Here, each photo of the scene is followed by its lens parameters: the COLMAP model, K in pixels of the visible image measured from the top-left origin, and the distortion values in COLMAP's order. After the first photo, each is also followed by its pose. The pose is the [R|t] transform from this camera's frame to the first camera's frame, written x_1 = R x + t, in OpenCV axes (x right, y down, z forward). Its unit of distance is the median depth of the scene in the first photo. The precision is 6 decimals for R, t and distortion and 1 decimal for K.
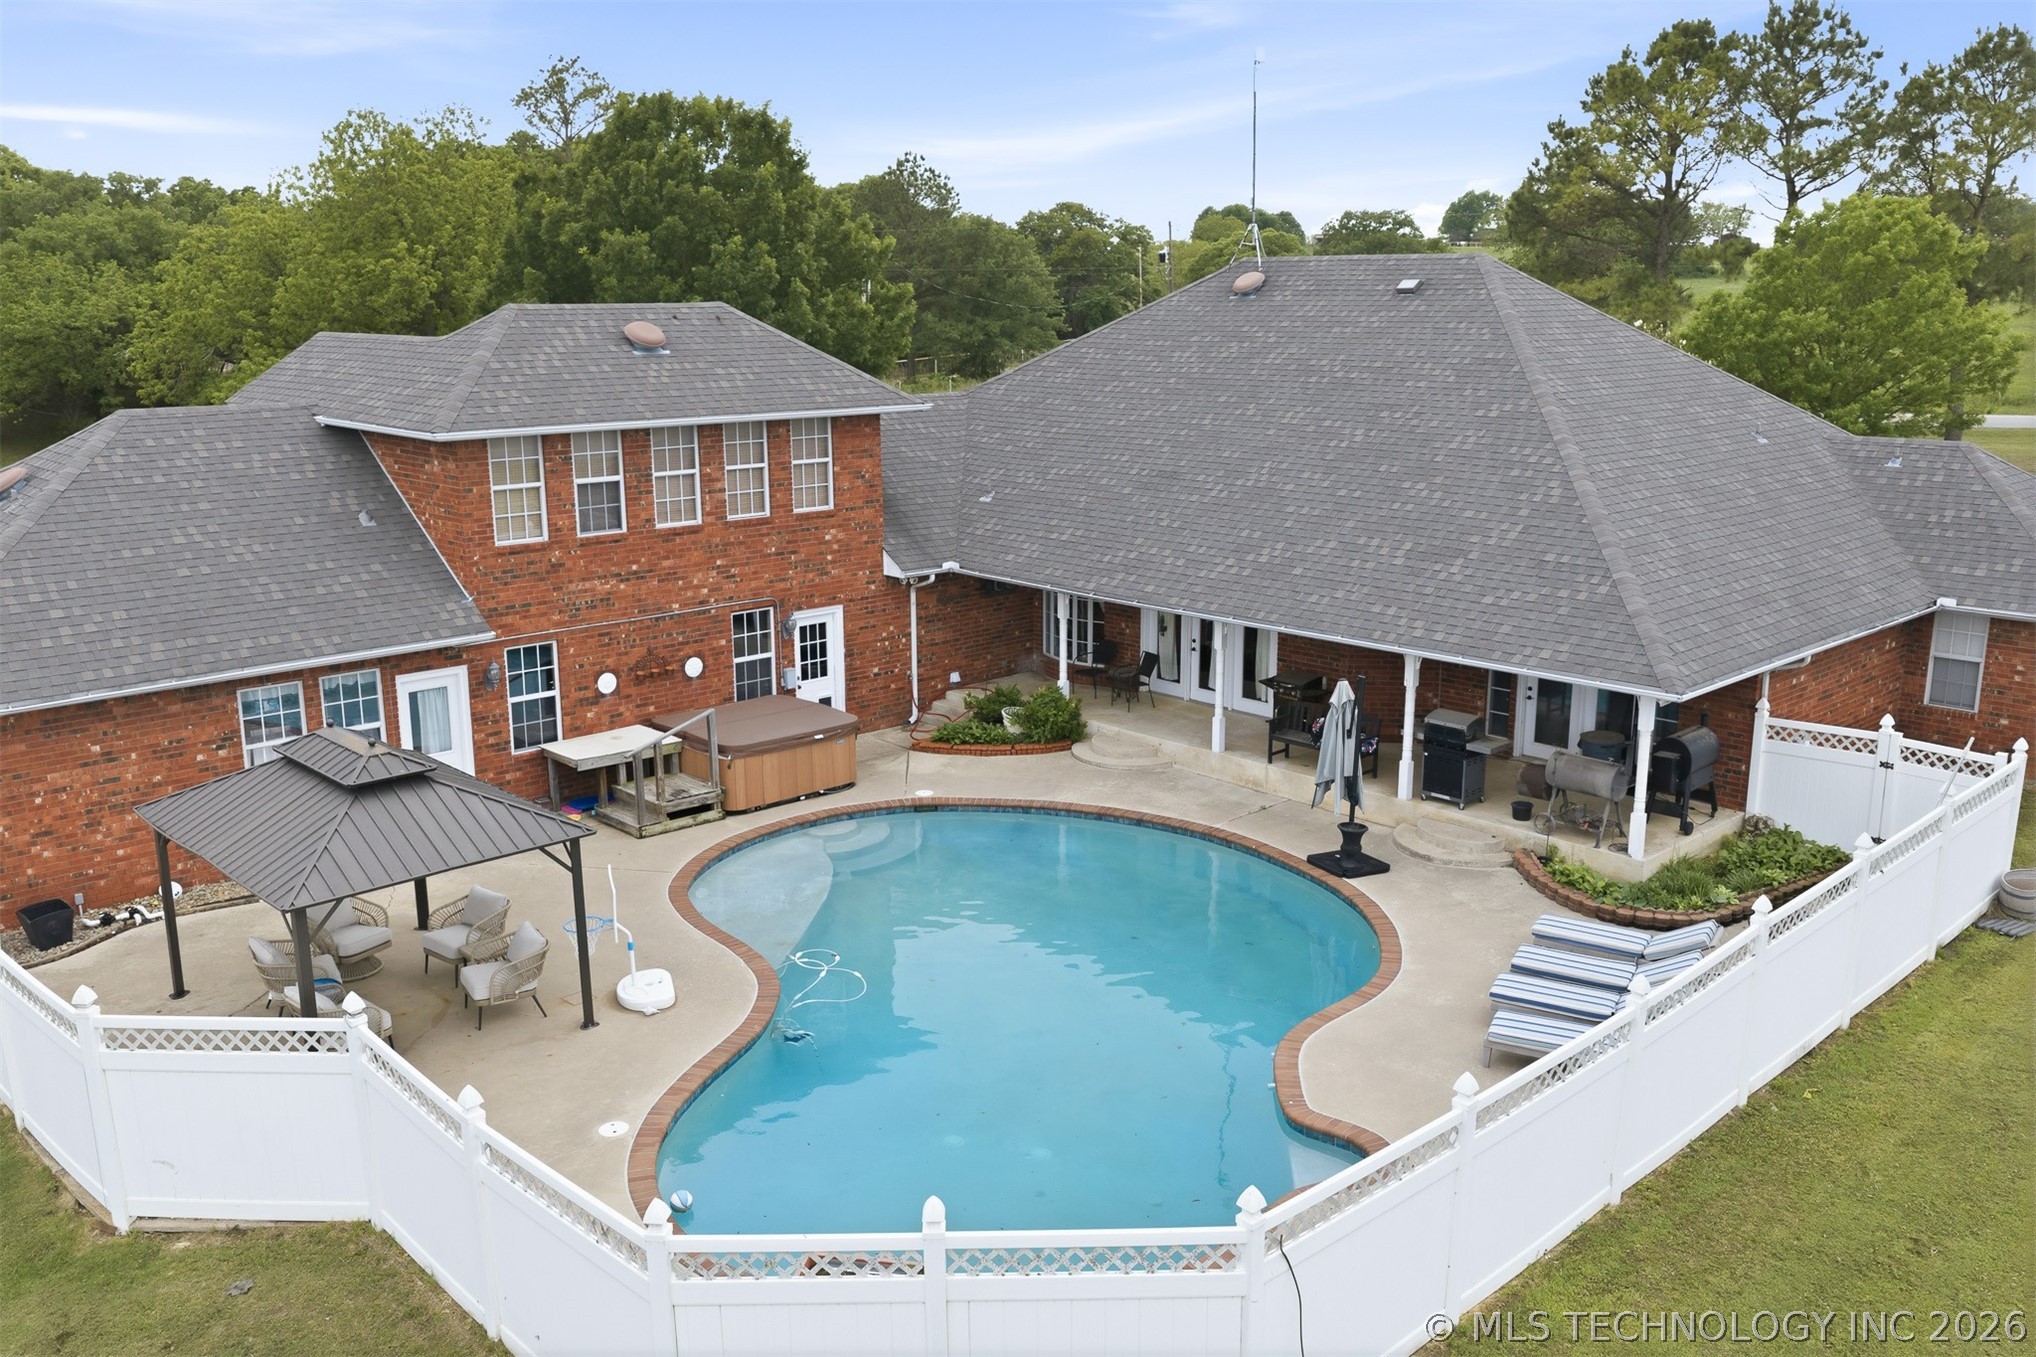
lens RADIAL K [[1685.8, 0, 1026.3], [0, 1685.8, 665.0], [0, 0, 1]] dist [0.029495, -0.076426]
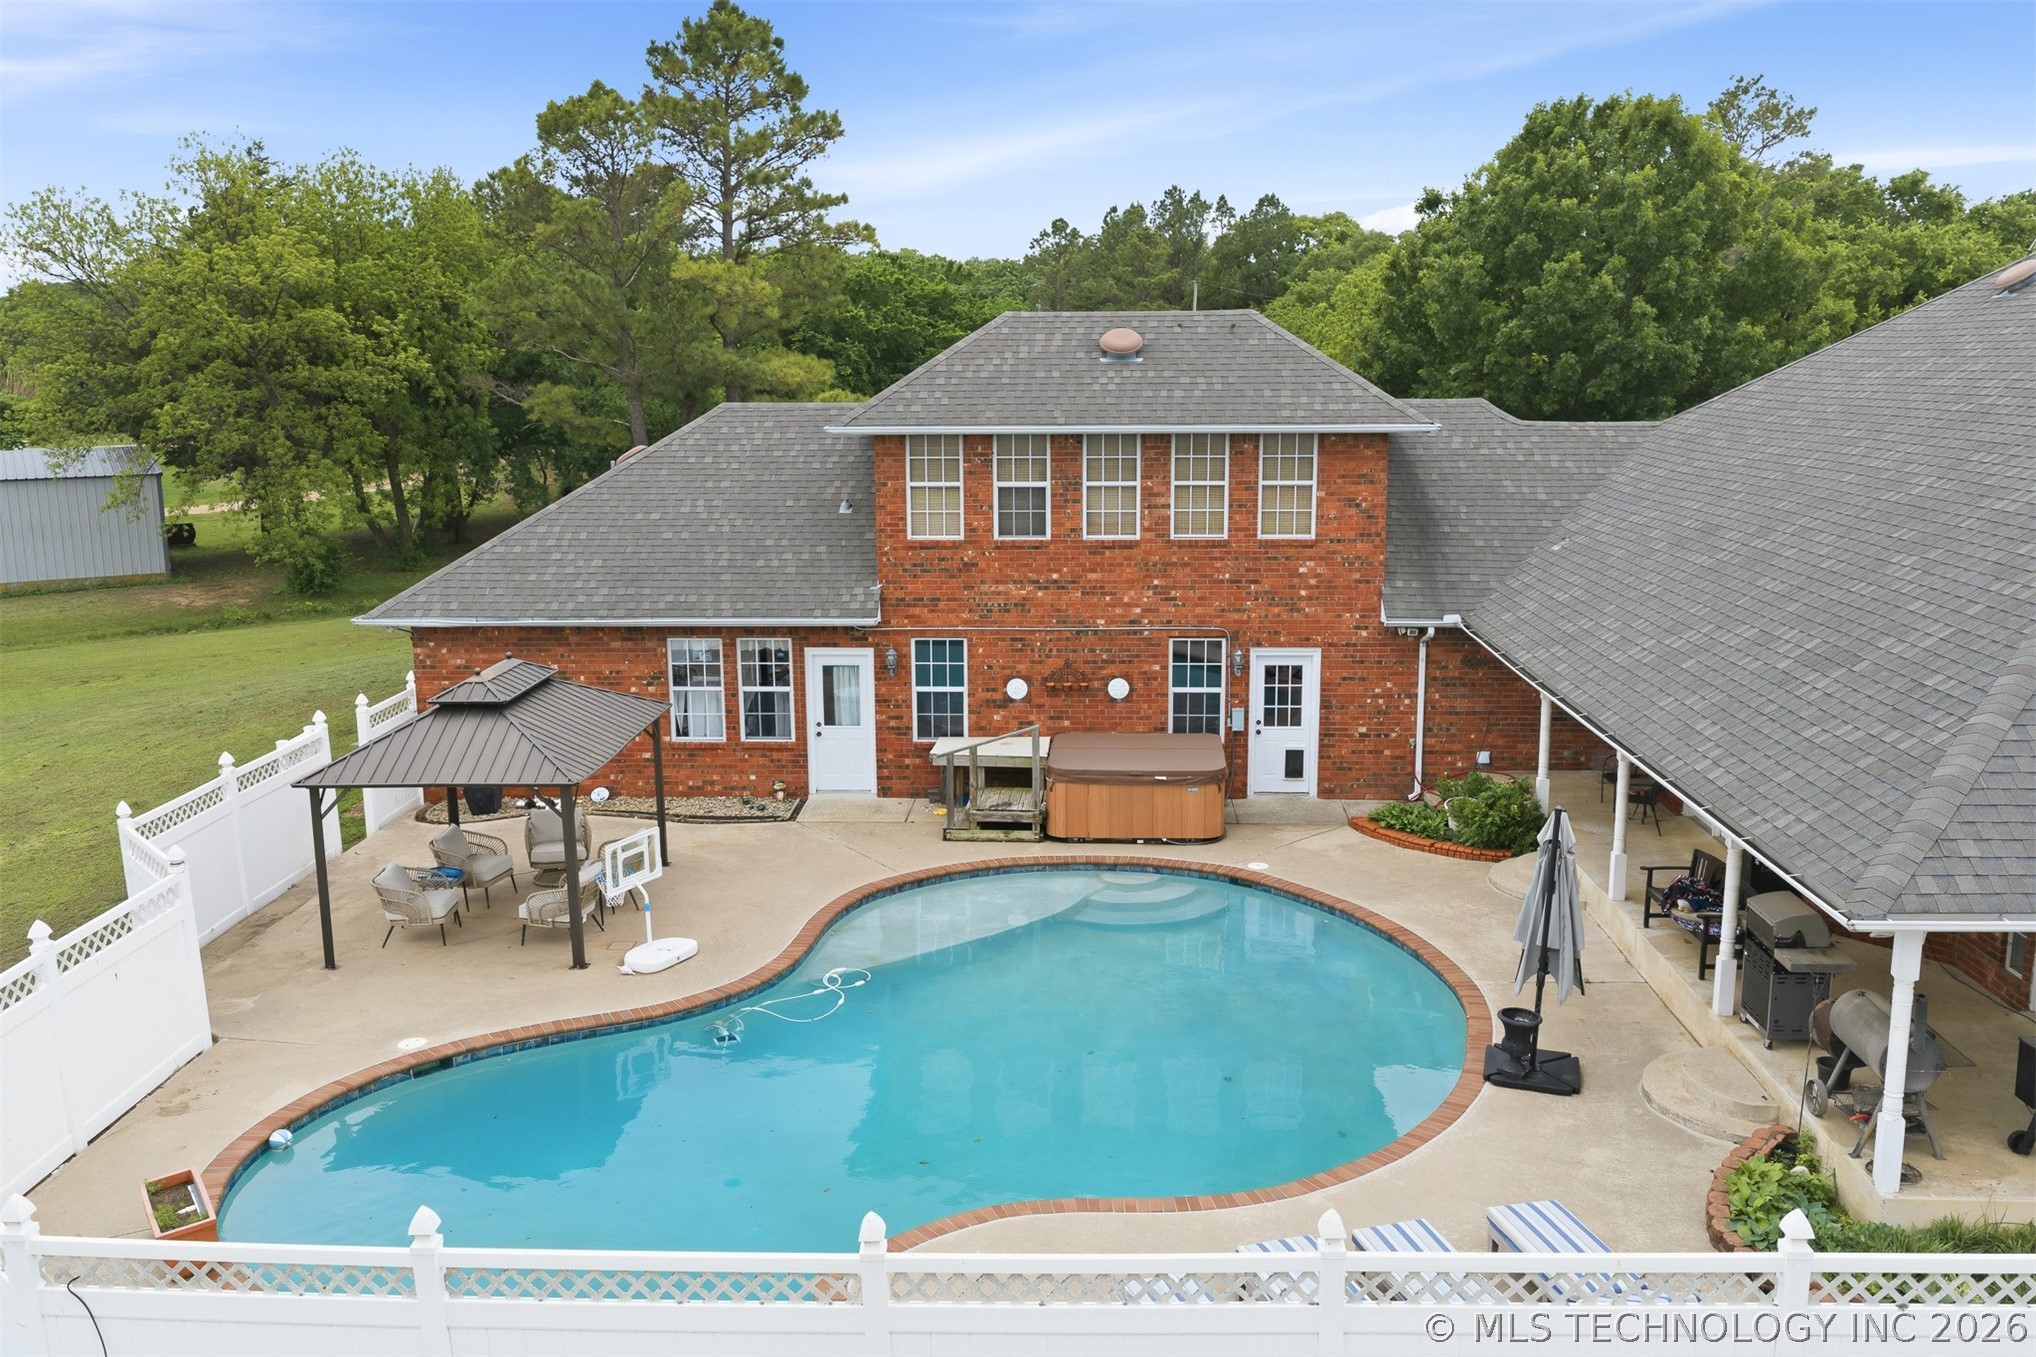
lens RADIAL K [[1685.8, 0, 1026.3], [0, 1685.8, 665.0], [0, 0, 1]] dist [0.029495, -0.076426]
pose [[0.688555, 0.126618, -0.714044, 0.456719], [-0.151917, 0.987977, 0.028700, -0.031961], [0.709093, 0.088714, 0.699512, 0.302182]]
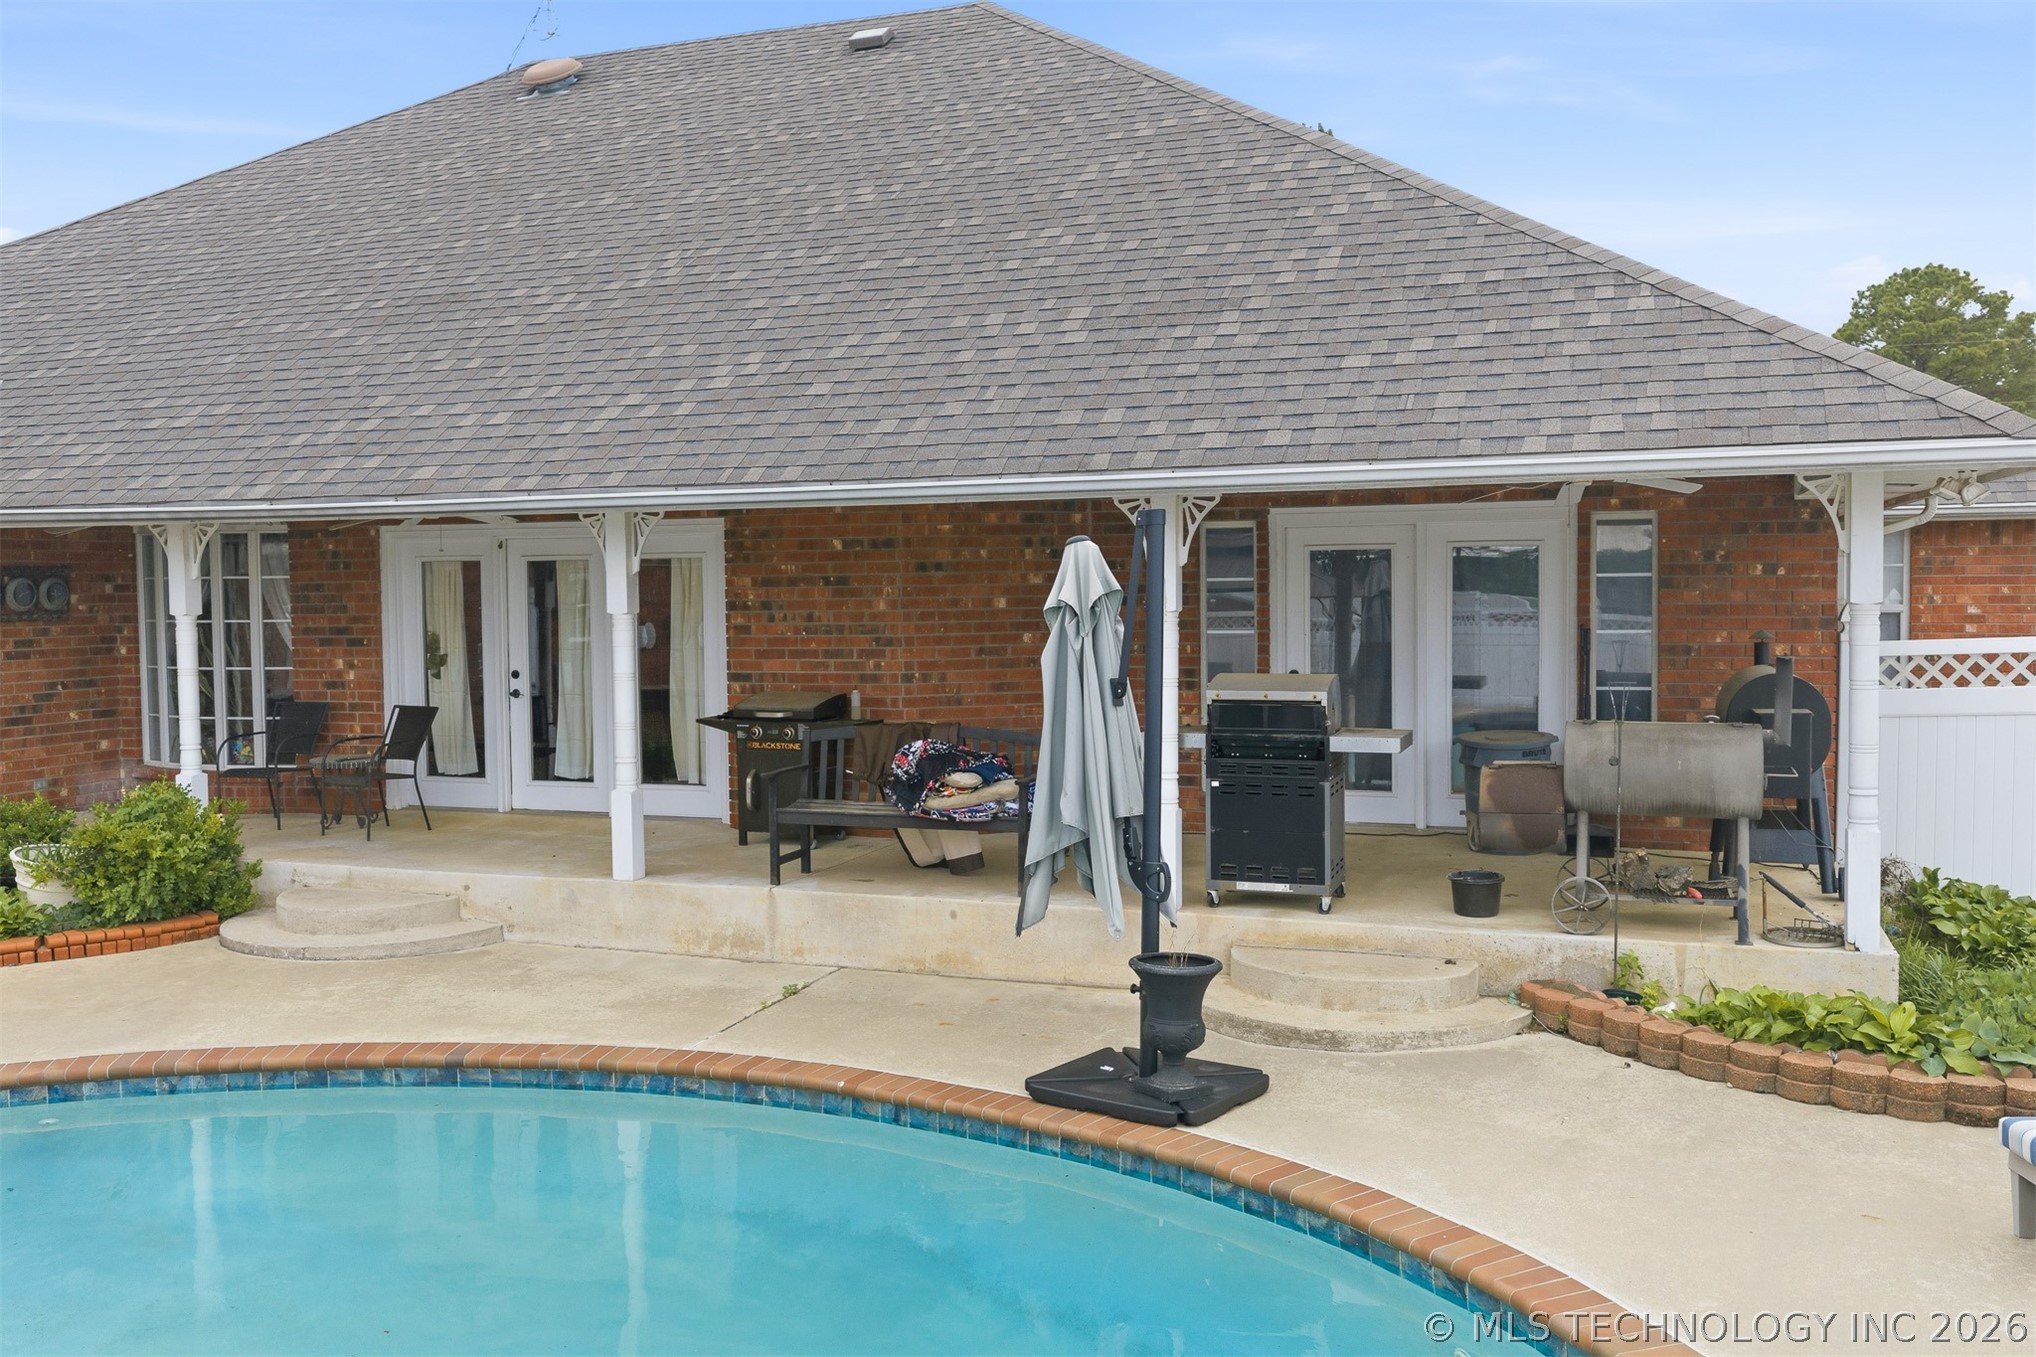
lens RADIAL K [[1685.8, 0, 1026.3], [0, 1685.8, 665.0], [0, 0, 1]] dist [0.029495, -0.076426]
pose [[0.889835, -0.027906, 0.455428, 0.018184], [0.108440, 0.982464, -0.151676, 0.073382], [-0.443209, 0.184353, 0.877257, 0.613576]]
